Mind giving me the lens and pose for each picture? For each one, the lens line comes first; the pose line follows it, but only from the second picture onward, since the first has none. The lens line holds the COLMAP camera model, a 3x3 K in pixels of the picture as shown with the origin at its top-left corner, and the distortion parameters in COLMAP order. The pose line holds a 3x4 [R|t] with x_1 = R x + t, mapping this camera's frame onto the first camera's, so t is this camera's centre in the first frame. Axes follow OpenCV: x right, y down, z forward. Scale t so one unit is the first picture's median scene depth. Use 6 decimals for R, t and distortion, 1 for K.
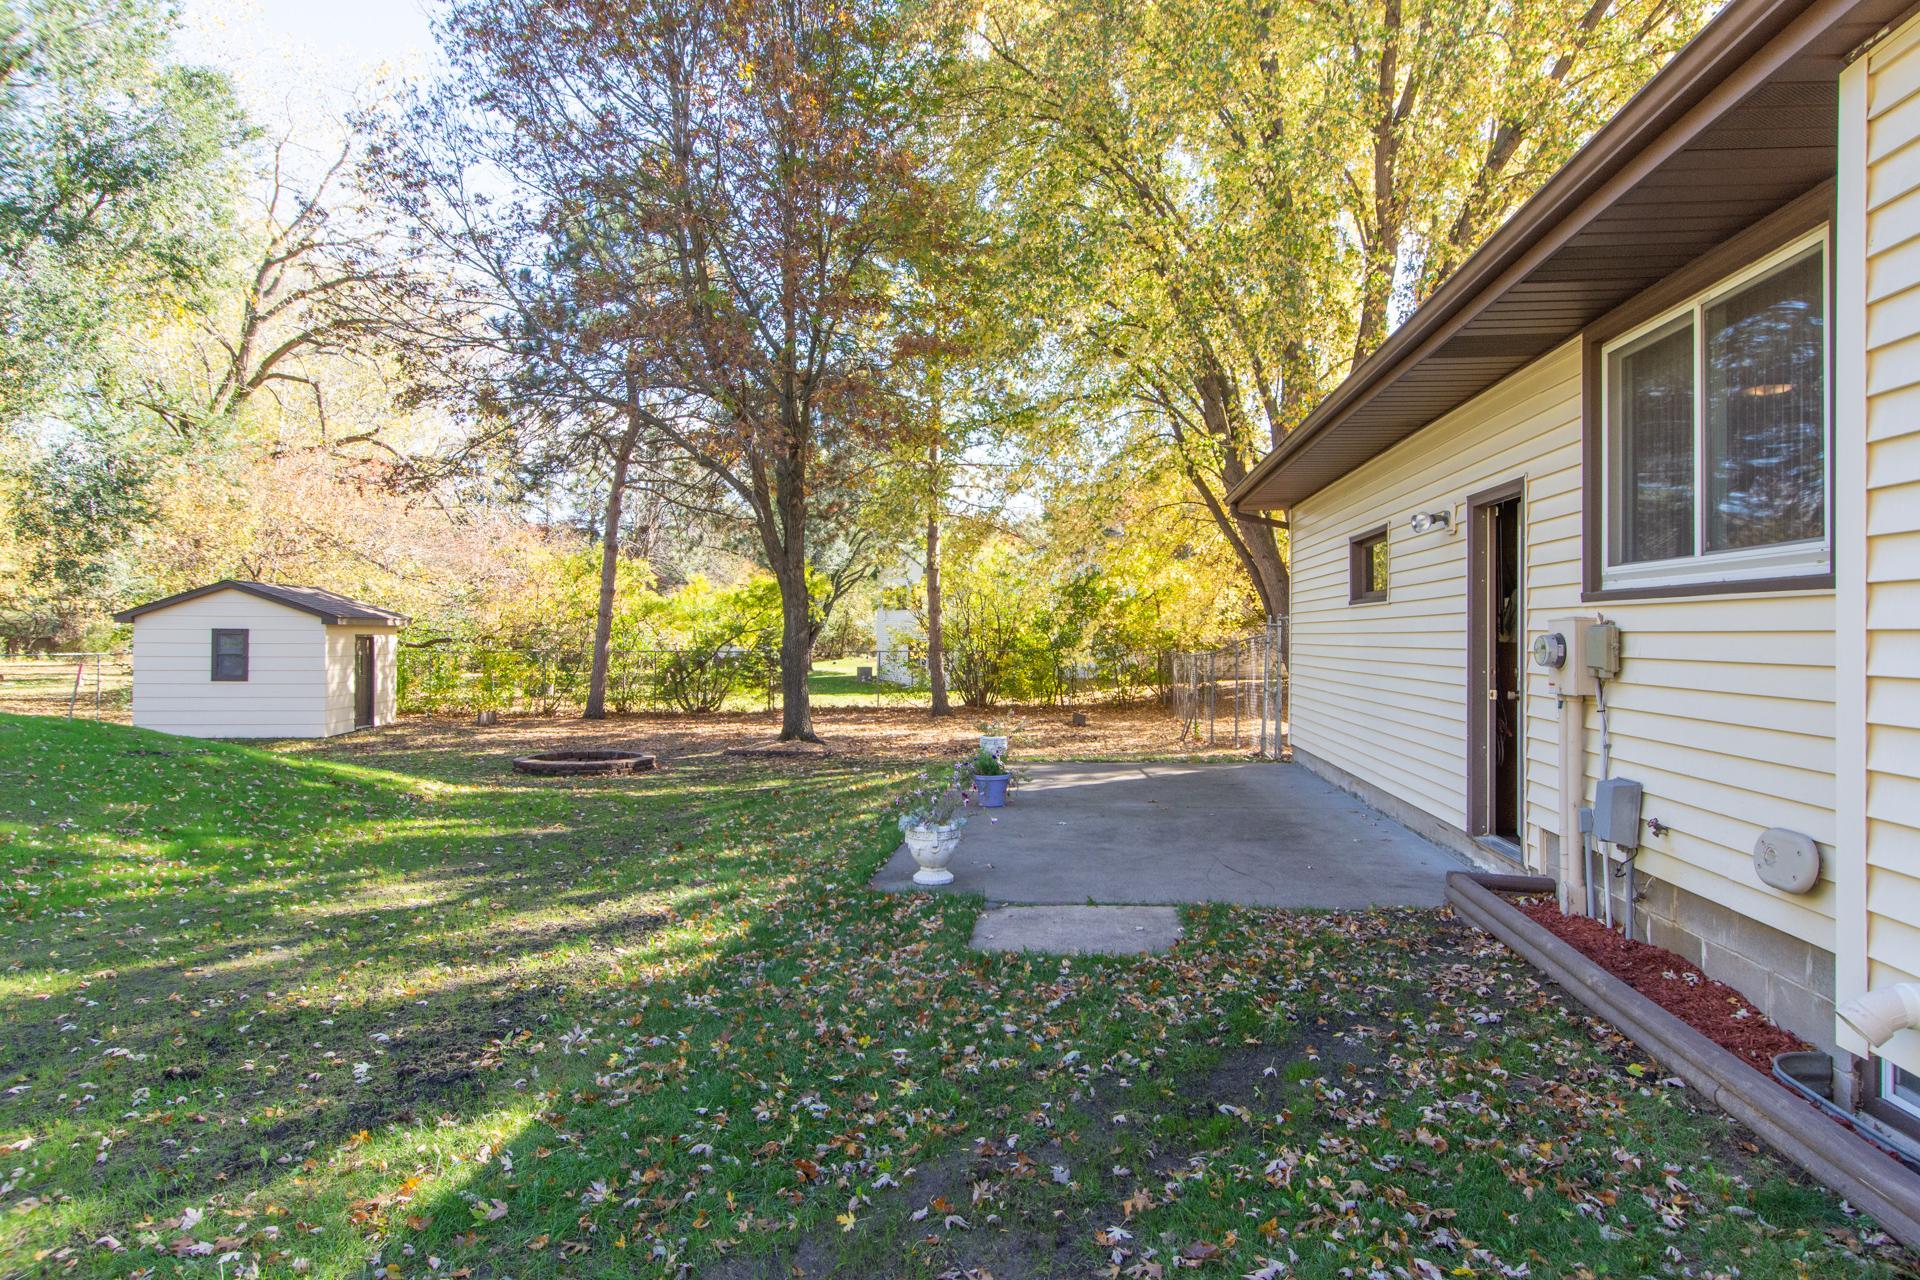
lens RADIAL K [[1026.9, 0, 925.1], [0, 1026.9, 633.7], [0, 0, 1]] dist [0.001808, -0.001506]
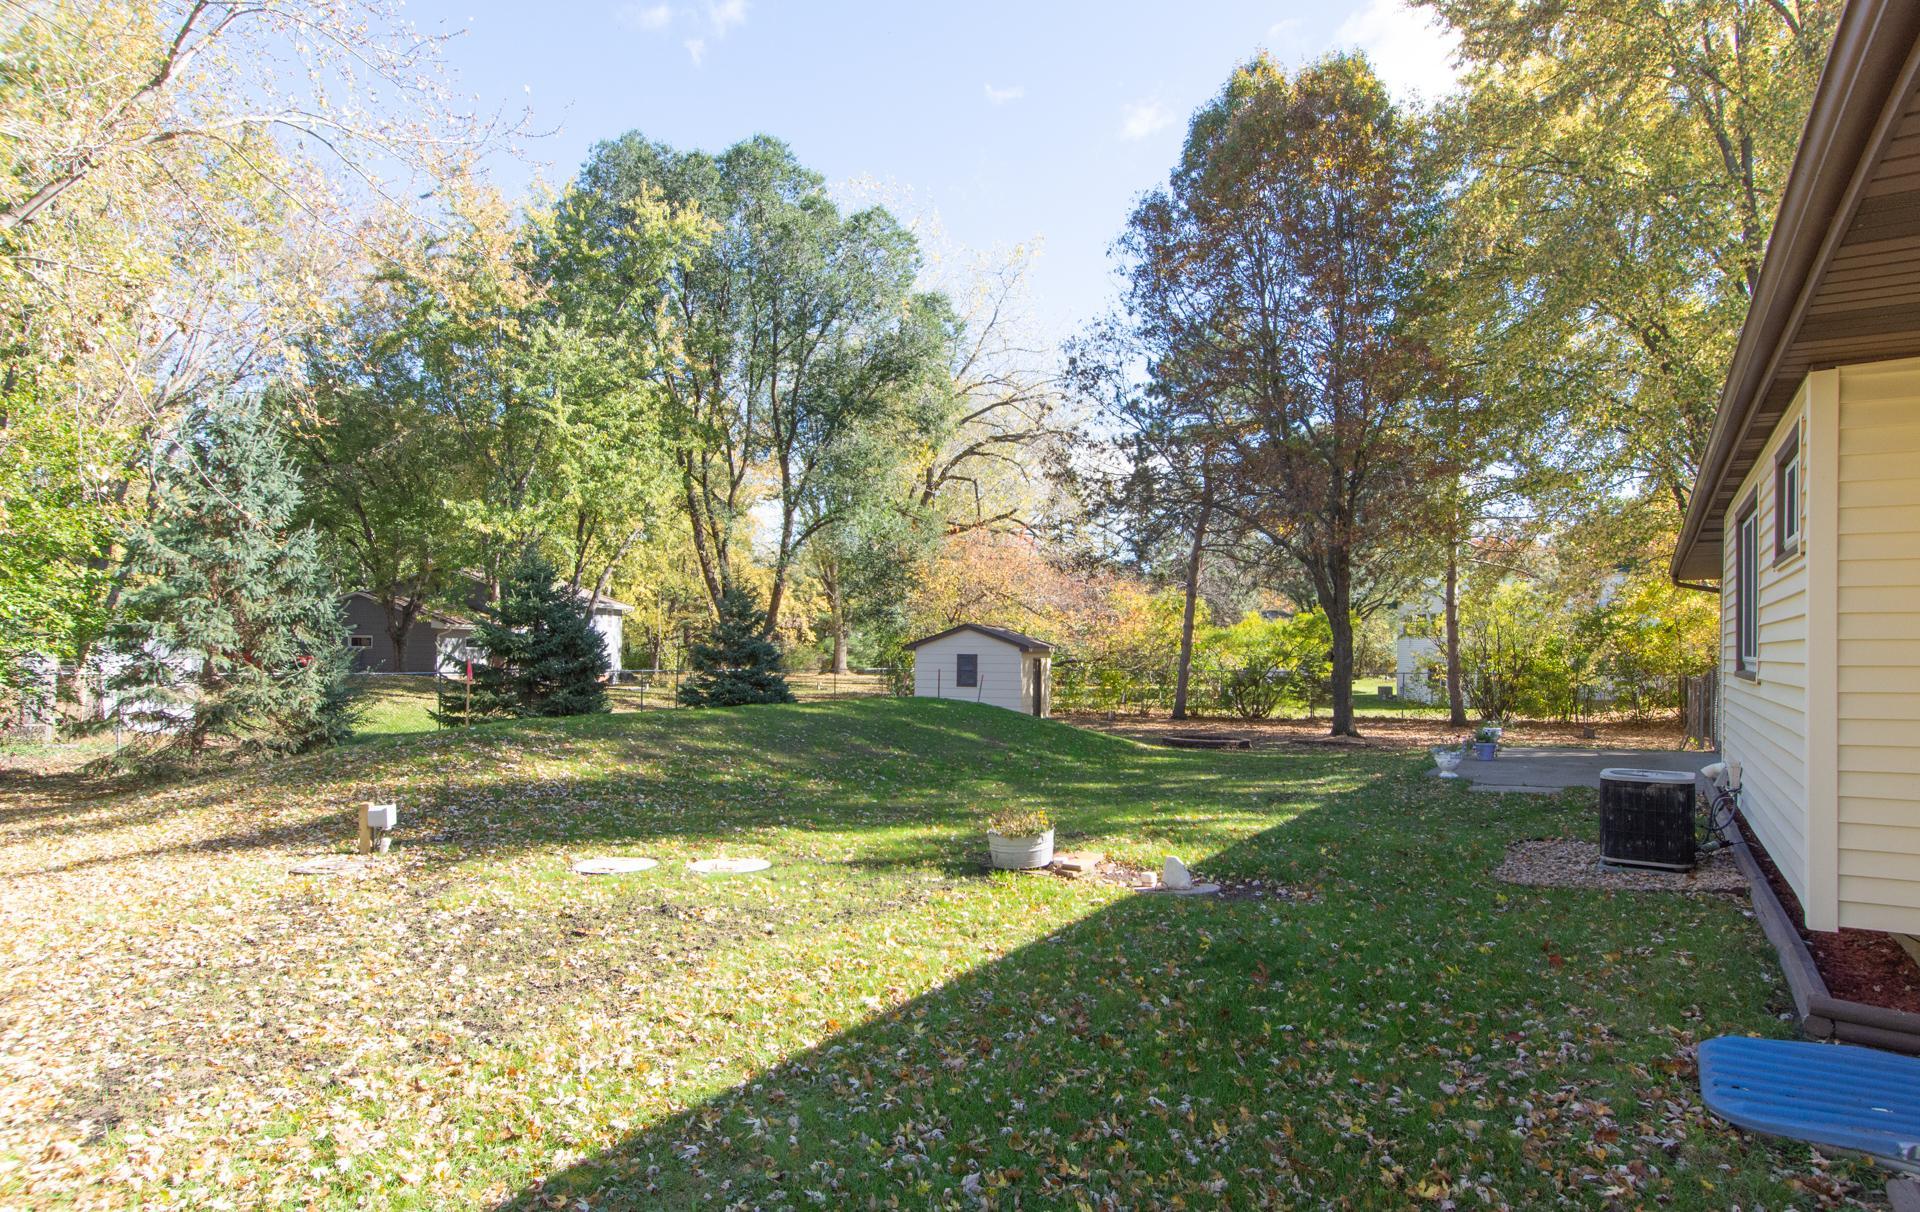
lens RADIAL K [[1026.4, 0, 959.9], [0, 1026.4, 649.7], [0, 0, 1]] dist [-0.022013, -0.000223]
pose [[0.903655, 0.002462, -0.428255, -0.001184], [-0.003682, 0.999991, -0.002021, -0.006531], [0.428246, 0.003403, 0.903656, -0.340678]]
